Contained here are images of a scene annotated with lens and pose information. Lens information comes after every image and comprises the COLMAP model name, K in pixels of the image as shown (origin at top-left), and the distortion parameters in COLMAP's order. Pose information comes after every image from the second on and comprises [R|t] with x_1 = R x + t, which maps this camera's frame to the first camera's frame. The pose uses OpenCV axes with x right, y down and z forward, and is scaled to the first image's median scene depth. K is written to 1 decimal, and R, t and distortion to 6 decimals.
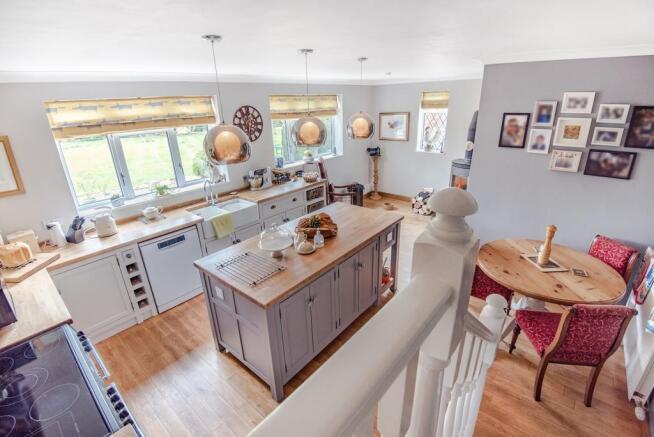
lens RADIAL K [[301.9, 0, 324.8], [0, 301.9, 222.7], [0, 0, 1]] dist [-0.041314, -0.002222]
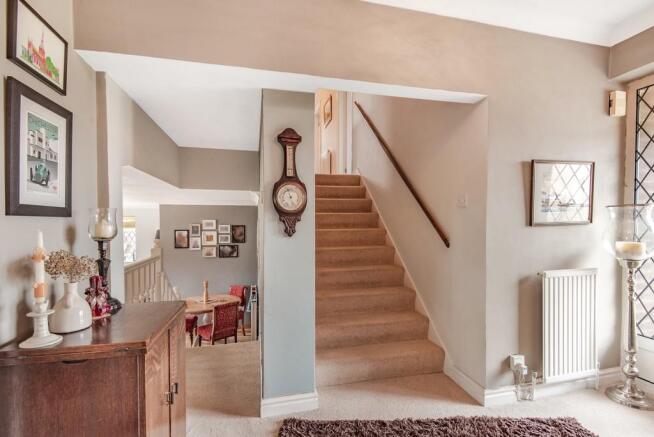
lens RADIAL K [[302.4, 0, 328.6], [0, 302.4, 222.8], [0, 0, 1]] dist [0.001373, 0.000037]
pose [[0.574361, 0.029725, 0.818062, -0.388781], [0.283697, 0.930180, -0.232982, 0.302624], [-0.767871, 0.365898, 0.525826, -0.752680]]
